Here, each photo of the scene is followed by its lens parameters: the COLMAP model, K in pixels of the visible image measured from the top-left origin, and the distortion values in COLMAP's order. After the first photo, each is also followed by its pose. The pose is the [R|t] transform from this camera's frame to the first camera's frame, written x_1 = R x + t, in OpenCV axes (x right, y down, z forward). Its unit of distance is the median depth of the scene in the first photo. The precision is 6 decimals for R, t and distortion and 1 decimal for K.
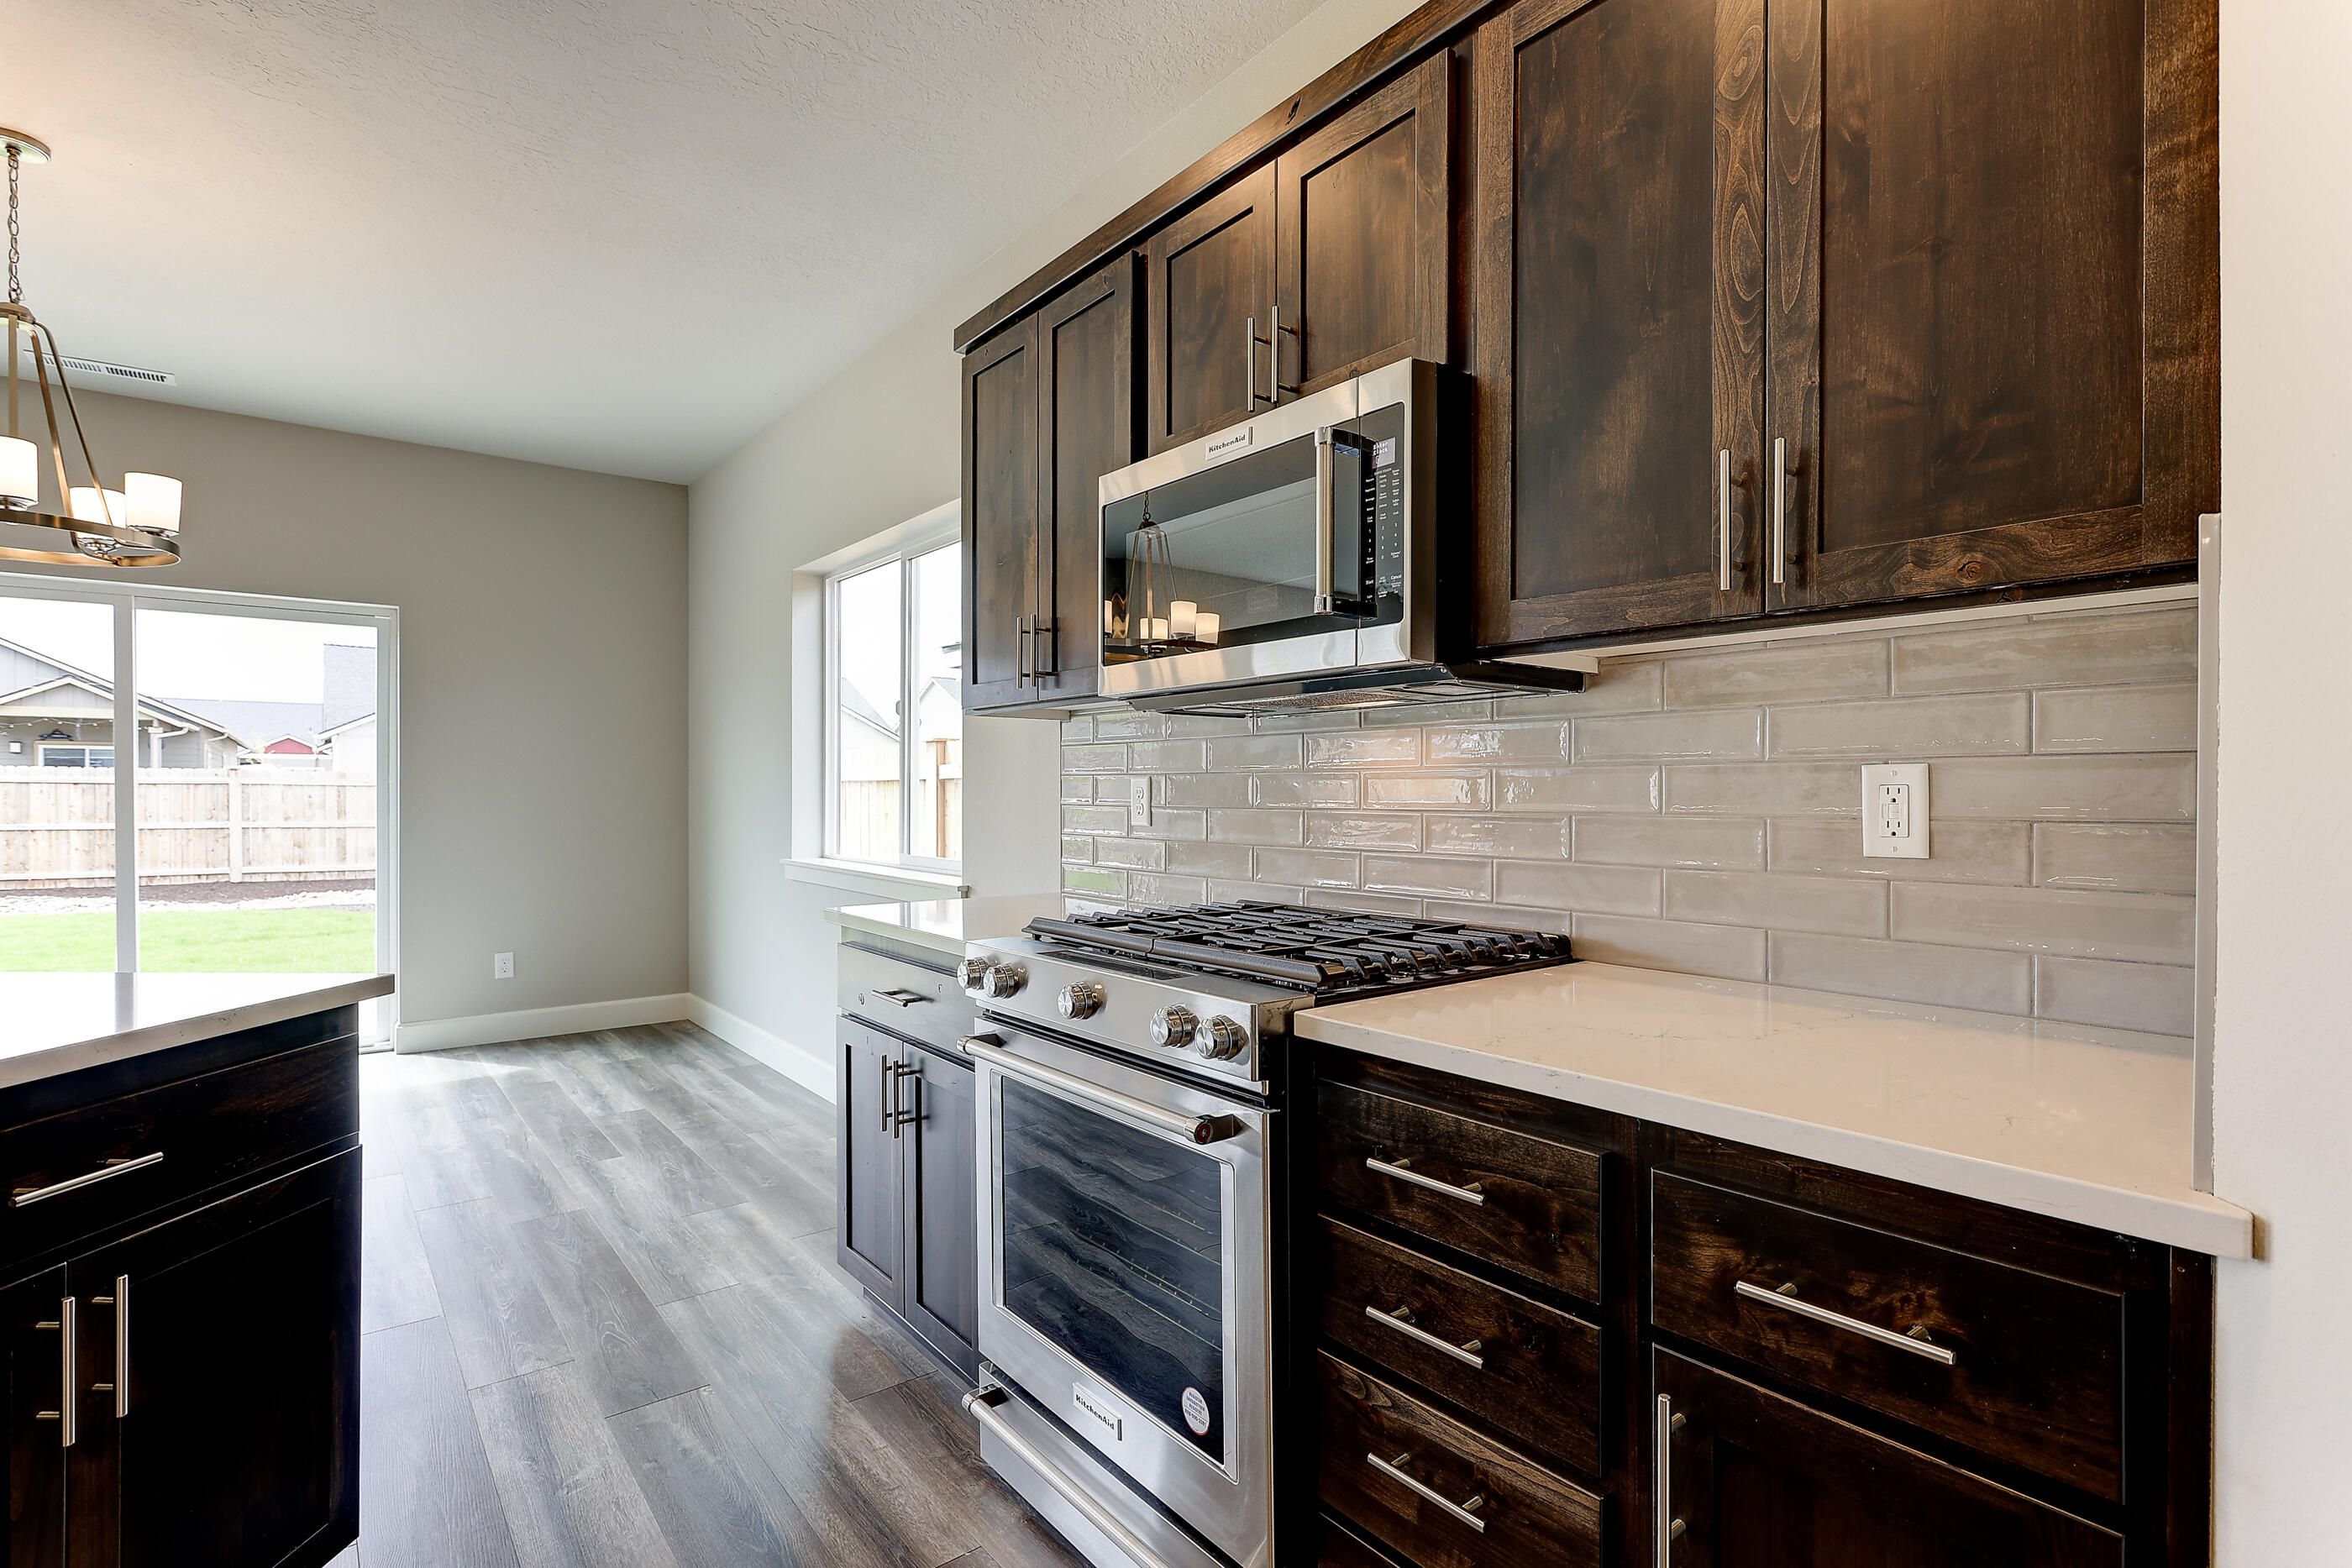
lens RADIAL K [[1120.1, 0, 1185.2], [0, 1120.1, 792.9], [0, 0, 1]] dist [0.000143, -0.000119]
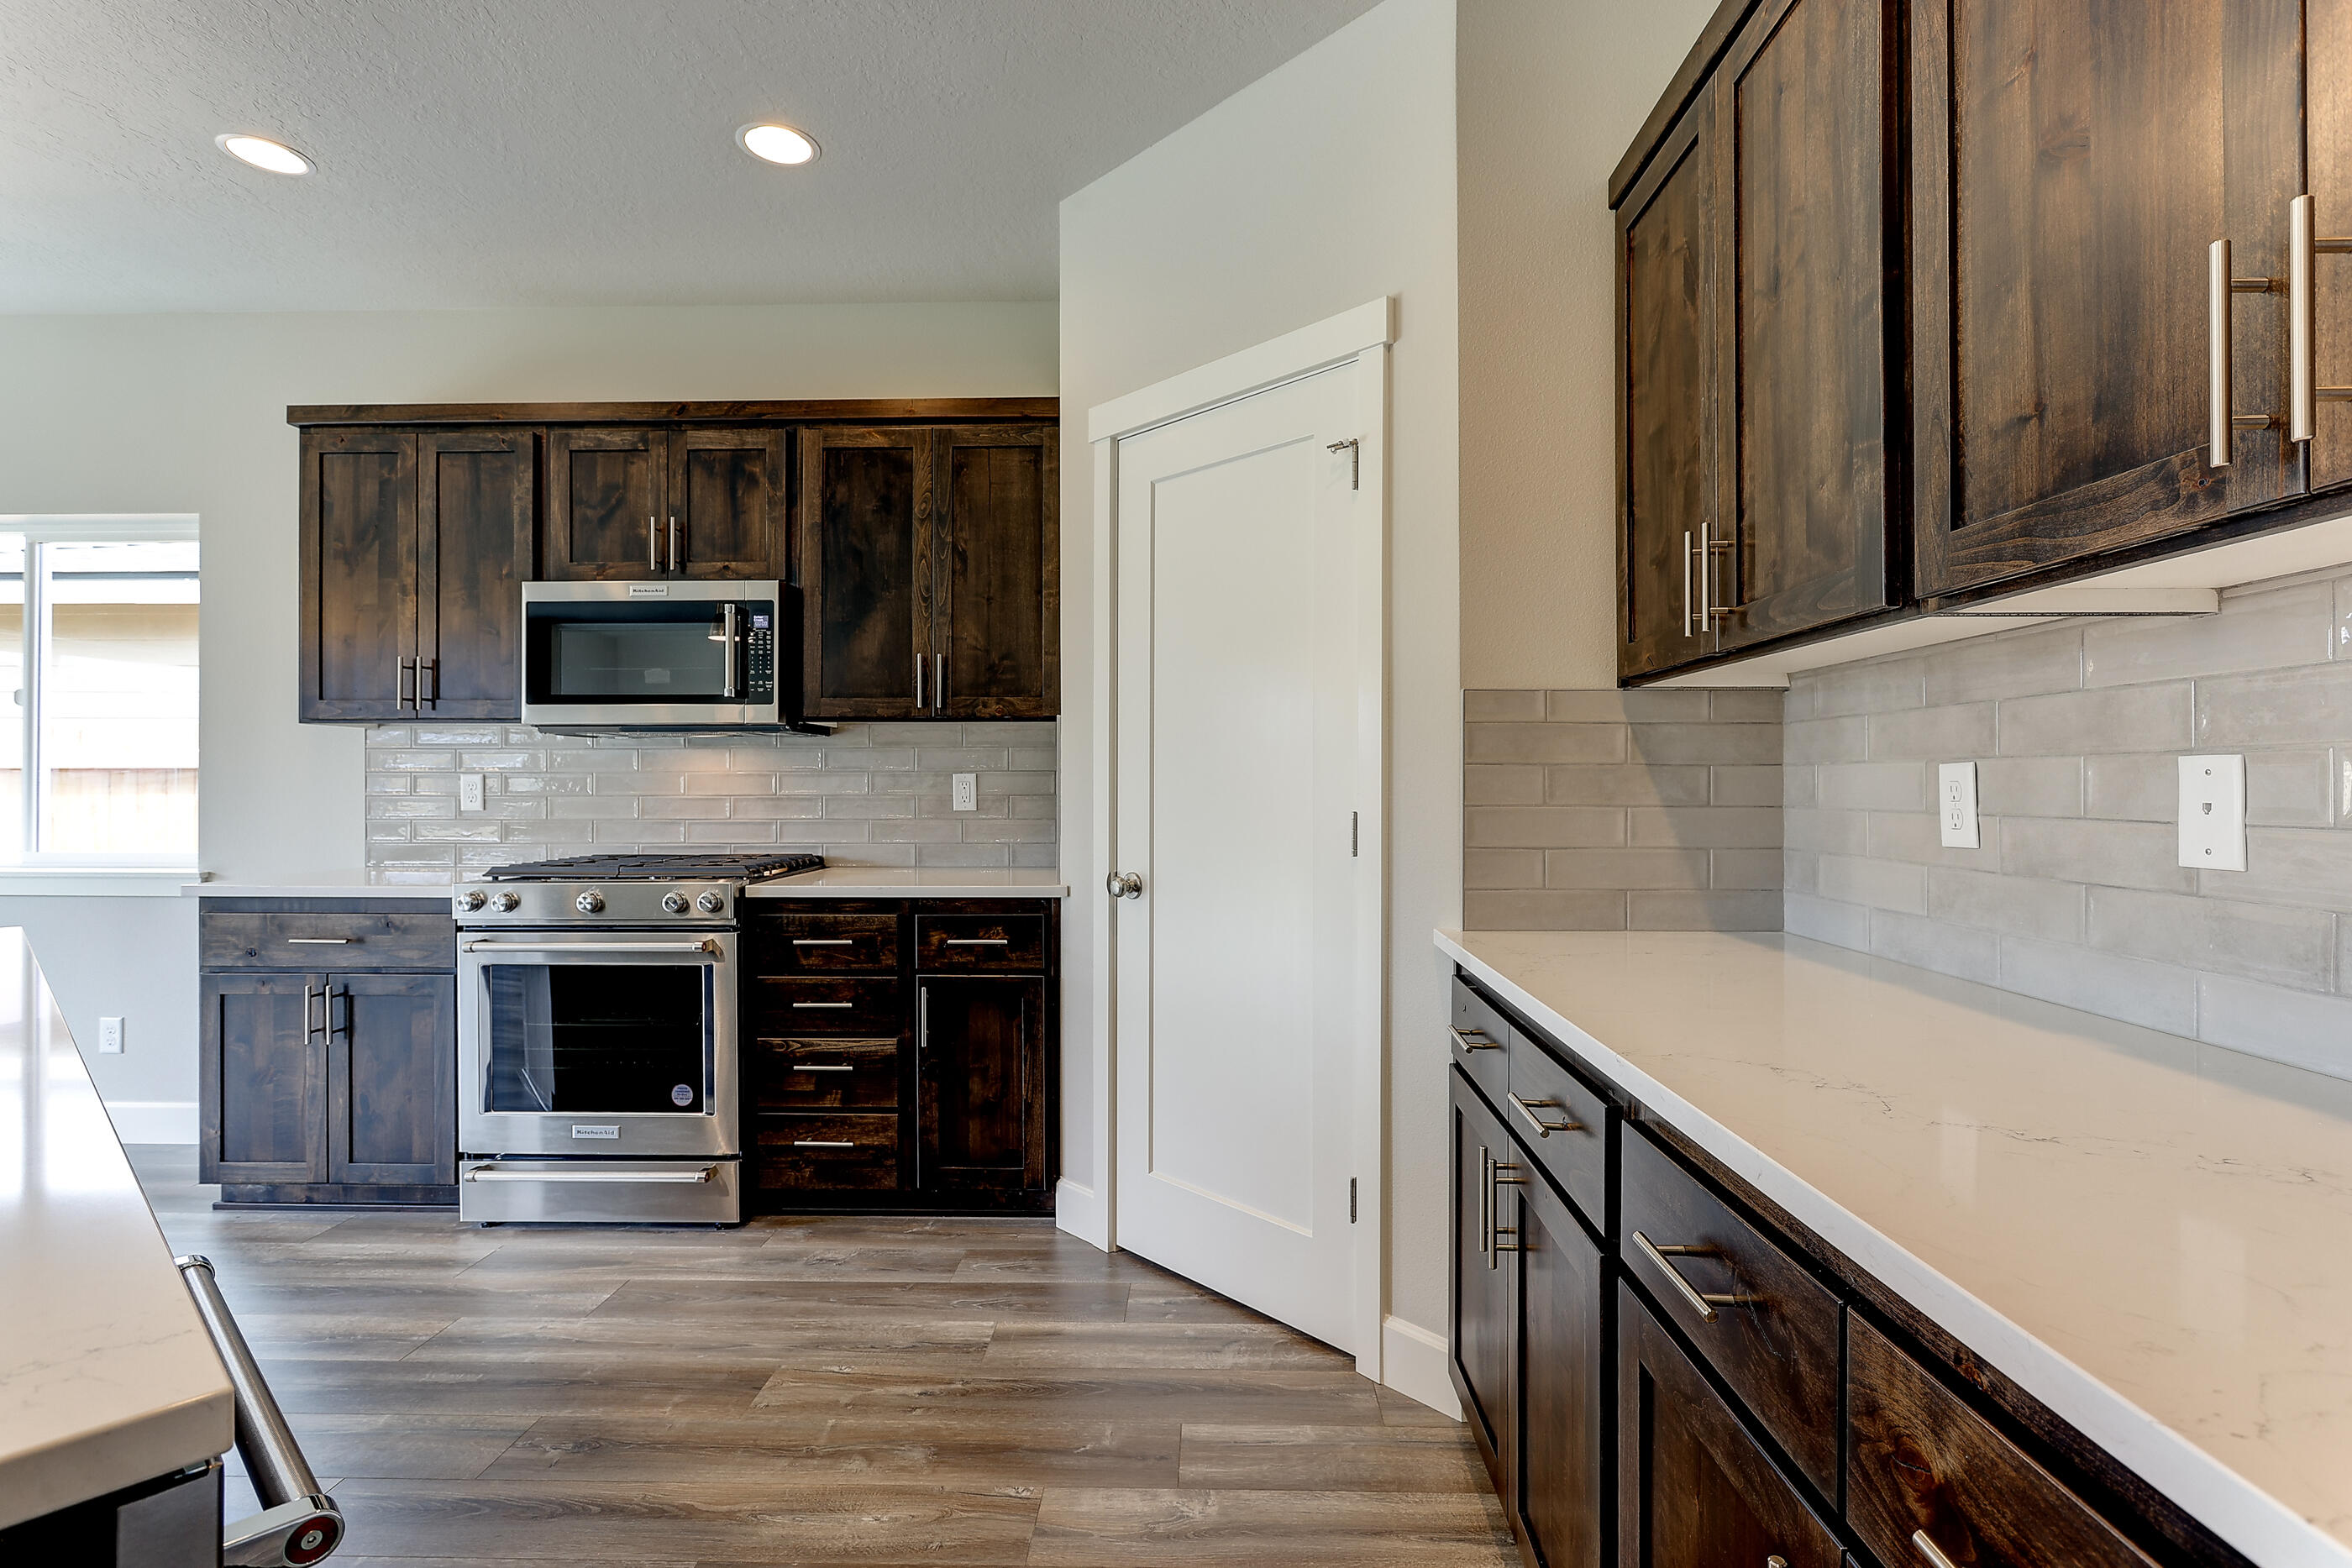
lens RADIAL K [[1120.1, 0, 1185.2], [0, 1120.1, 792.9], [0, 0, 1]] dist [0.000143, -0.000119]
pose [[0.649618, -0.005966, 0.760237, -0.966024], [0.002140, 0.999980, 0.006019, 0.003253], [-0.760258, -0.002283, 0.649618, -1.021848]]
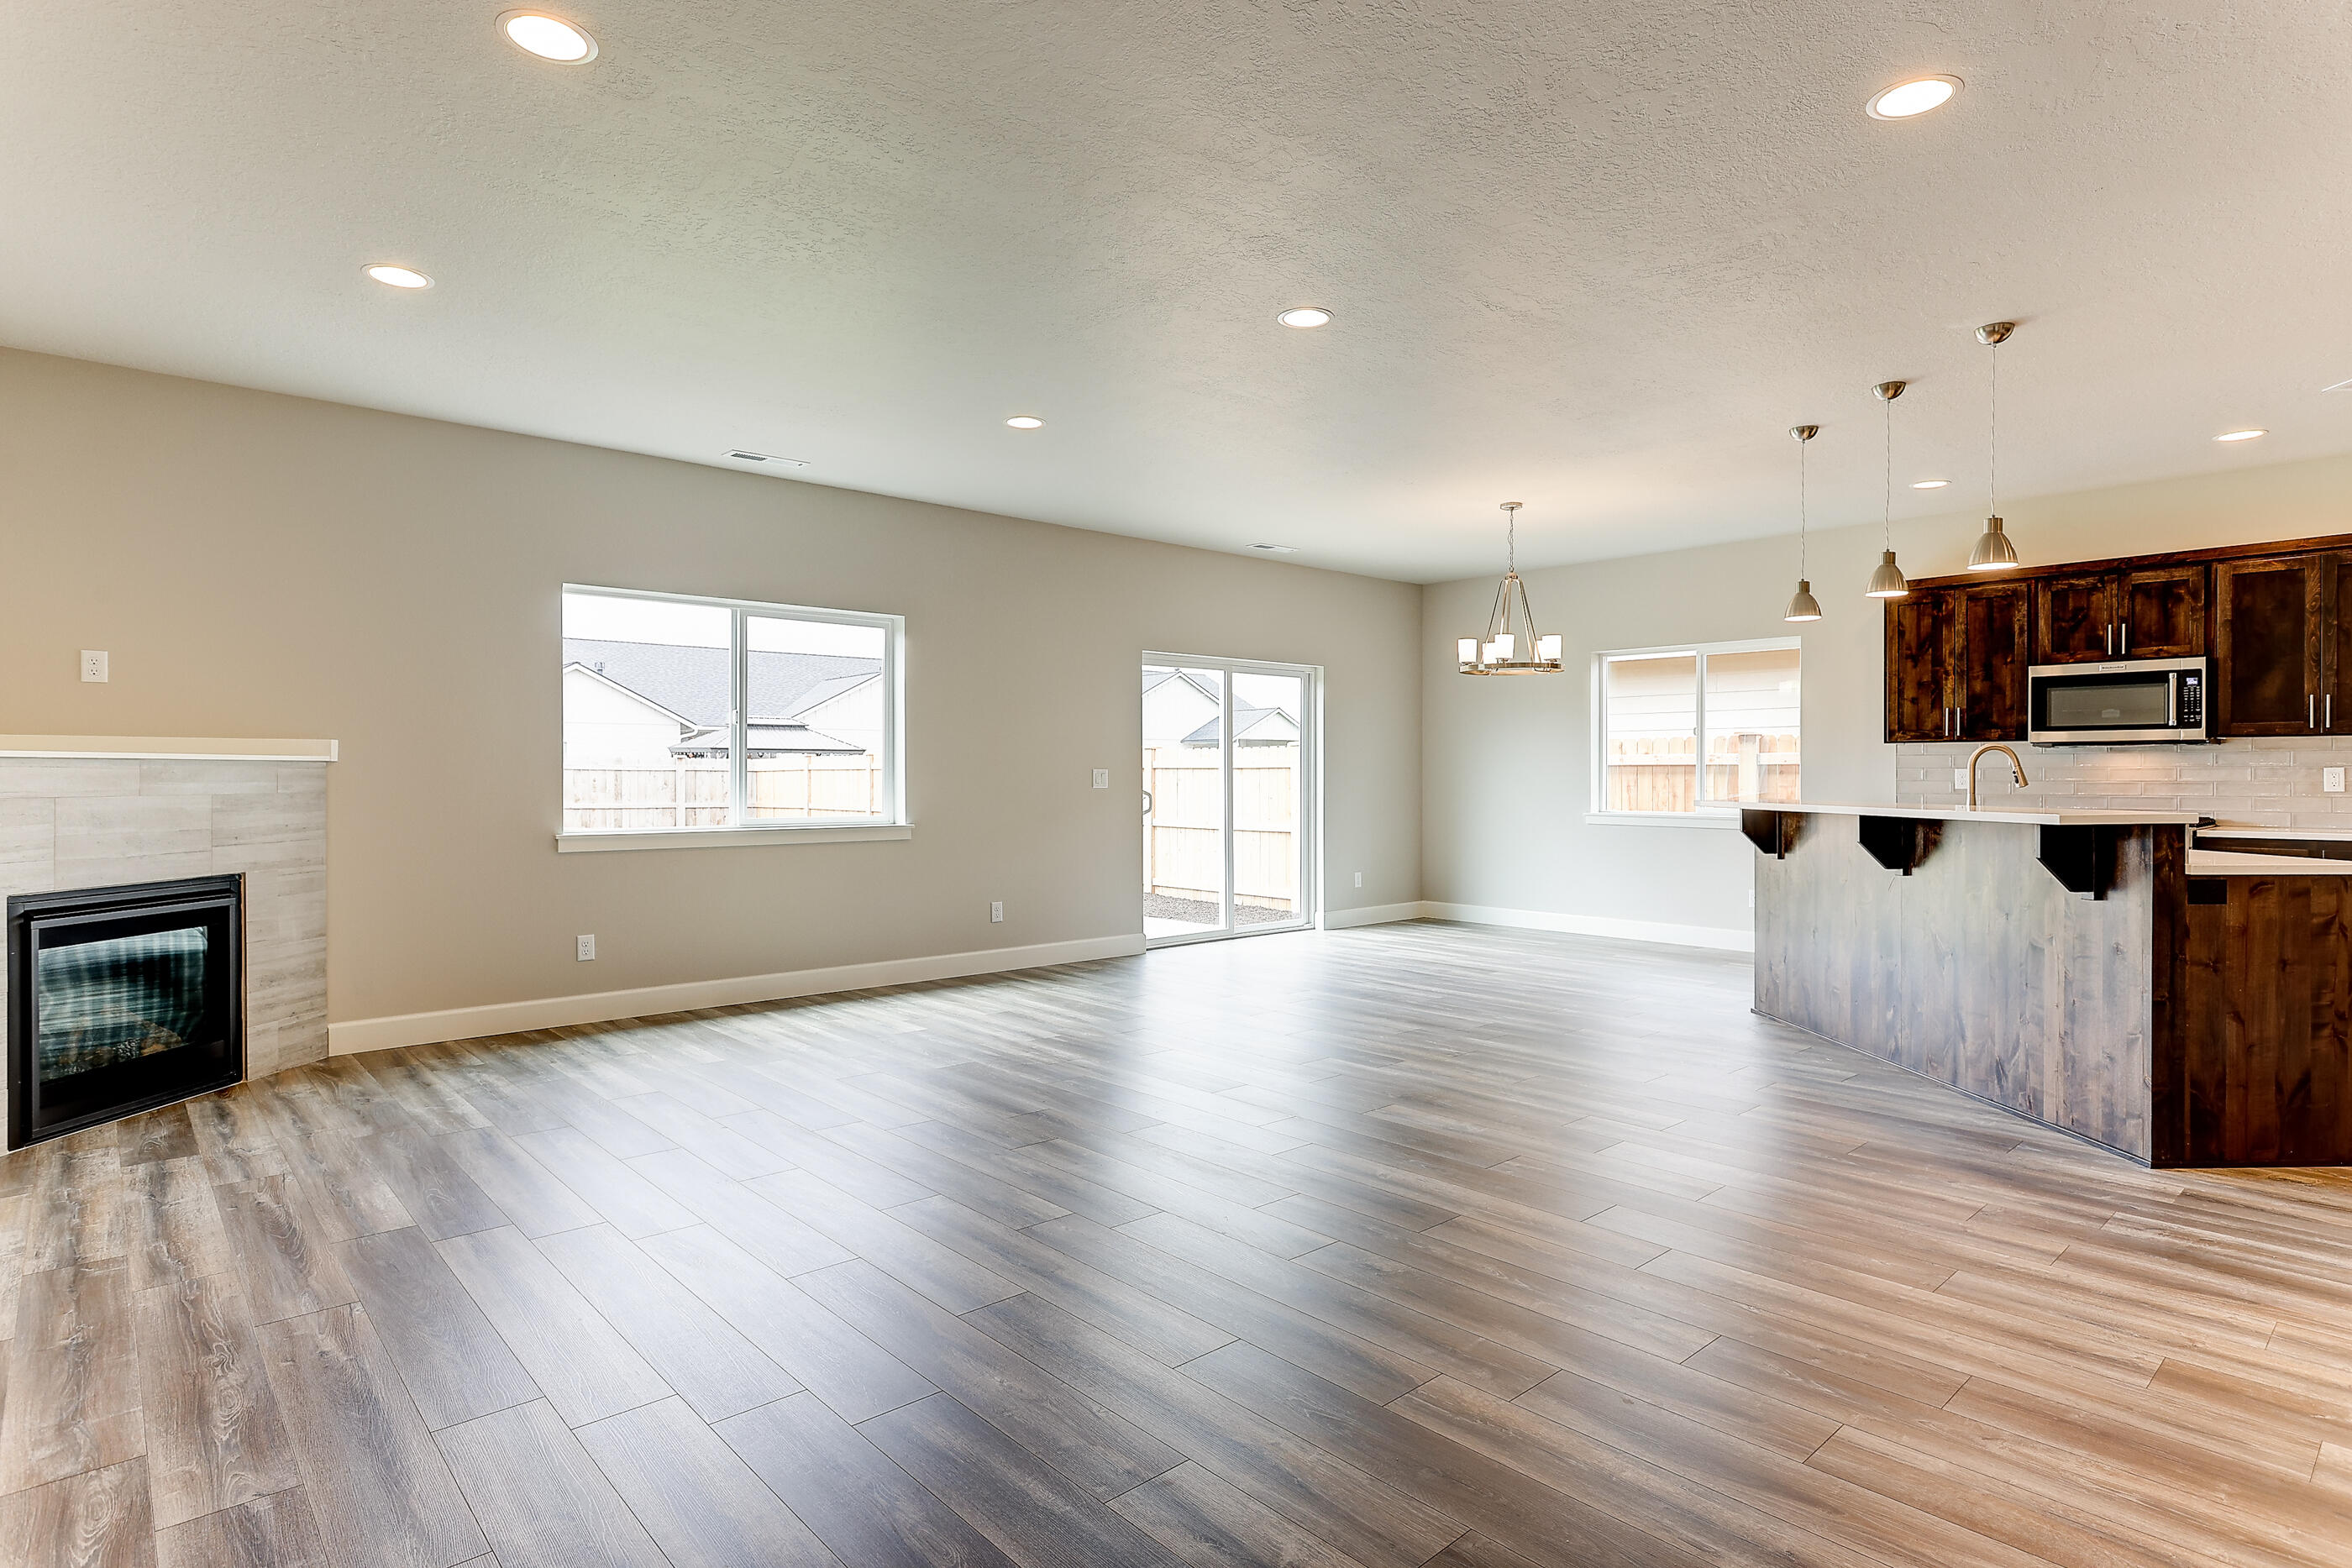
lens RADIAL K [[1239.1, 0, 1176.0], [0, 1239.1, 784.0], [0, 0, 1]] dist [-0.004370, -0.000466]
pose [[0.998370, -0.001130, 0.057056, -3.608827], [0.000794, 0.999982, 0.005925, 0.002435], [-0.057062, -0.005870, 0.998353, -3.033312]]
